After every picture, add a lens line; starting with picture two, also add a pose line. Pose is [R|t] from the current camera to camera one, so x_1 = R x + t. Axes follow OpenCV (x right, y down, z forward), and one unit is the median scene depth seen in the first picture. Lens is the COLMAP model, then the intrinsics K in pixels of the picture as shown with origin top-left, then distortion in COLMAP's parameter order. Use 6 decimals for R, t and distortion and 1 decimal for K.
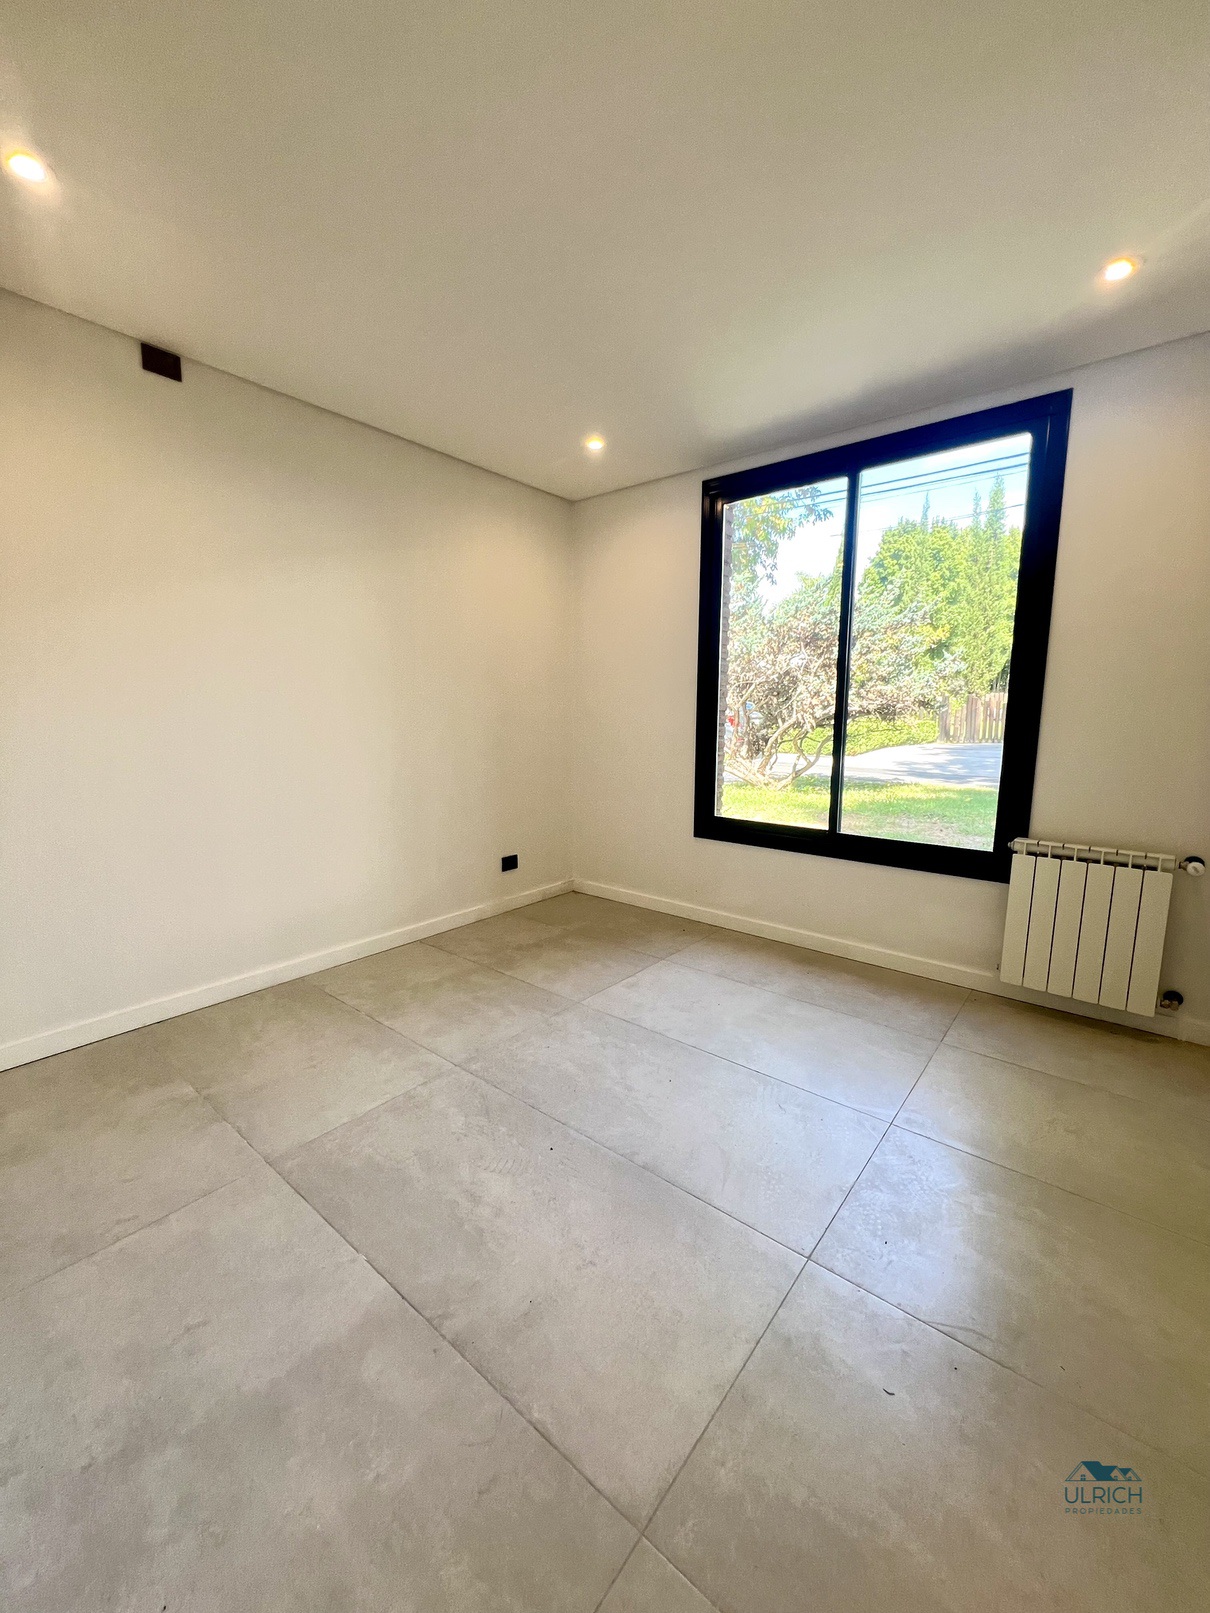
lens RADIAL K [[646.6, 0, 607.4], [0, 646.6, 805.1], [0, 0, 1]] dist [0.000301, 0.000349]
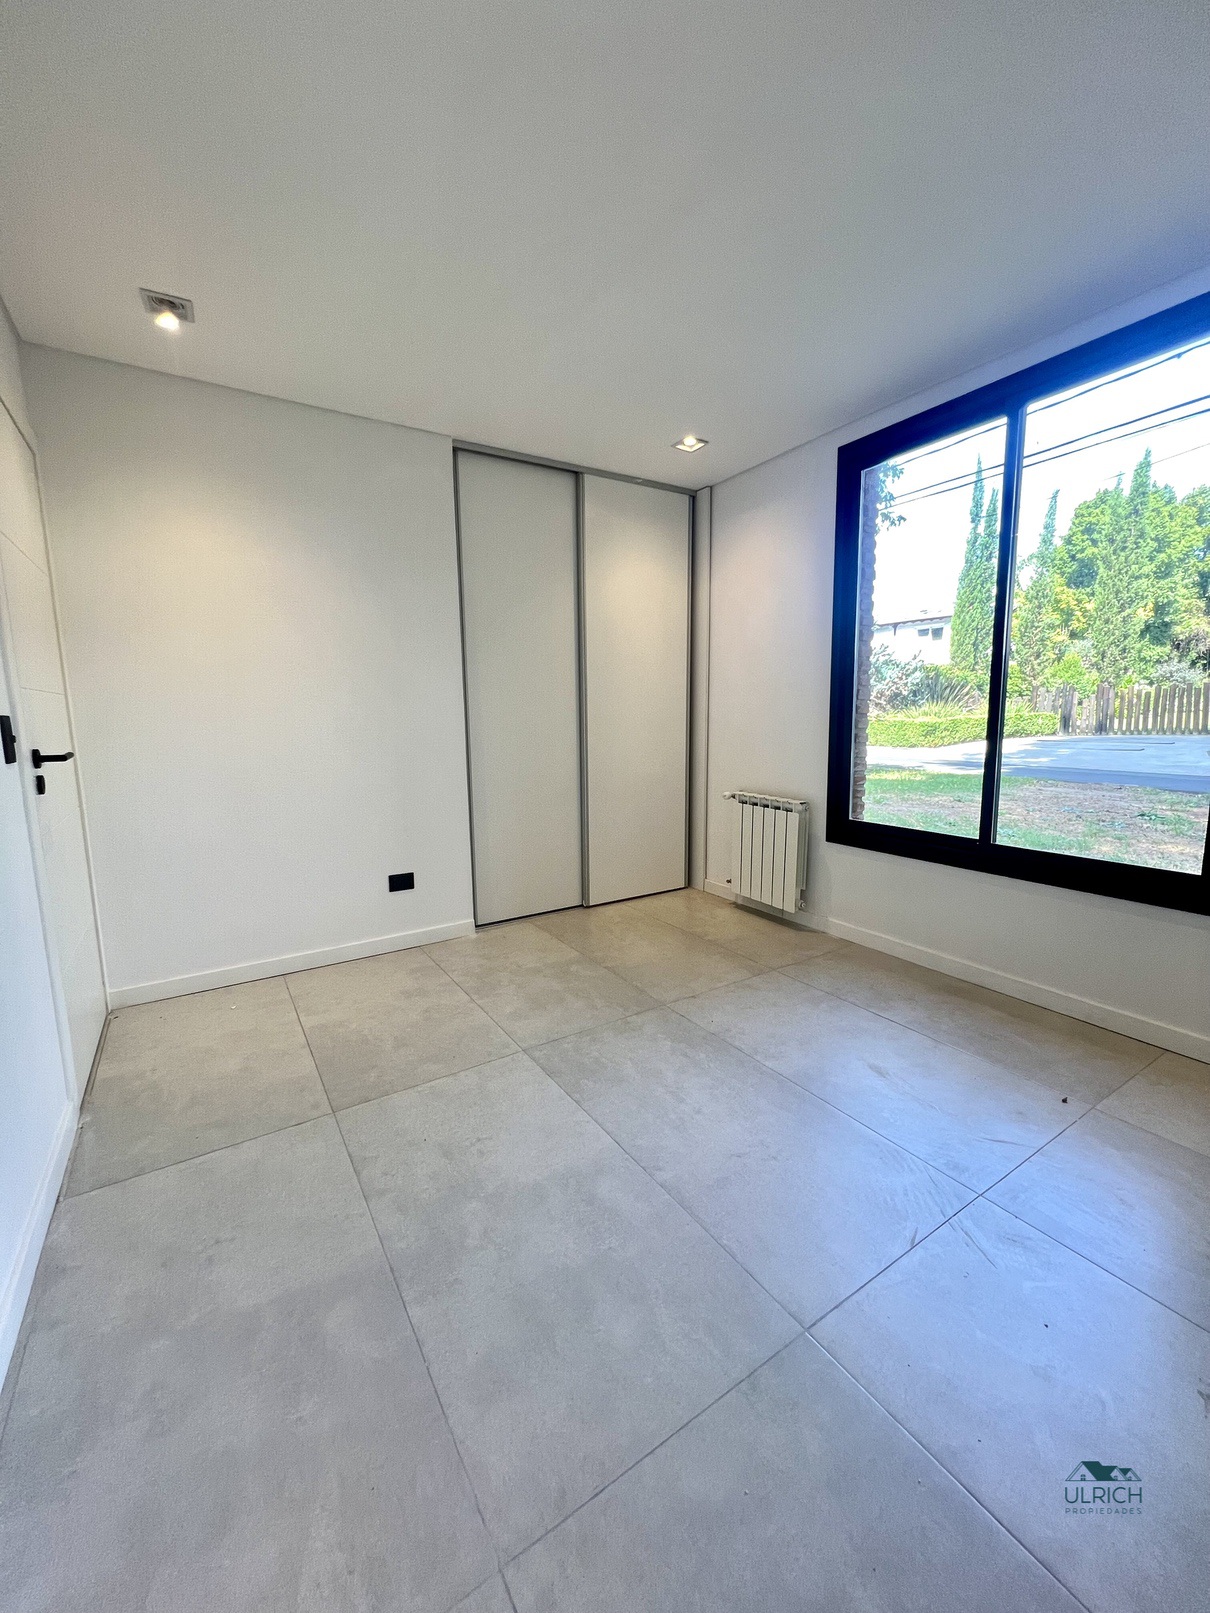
lens RADIAL K [[646.6, 0, 607.4], [0, 646.6, 805.1], [0, 0, 1]] dist [0.000301, 0.000349]
pose [[0.952230, 0.030321, -0.303872, 0.145017], [-0.028130, 0.999537, 0.011589, -0.001889], [0.304083, -0.002487, 0.952642, 0.047000]]
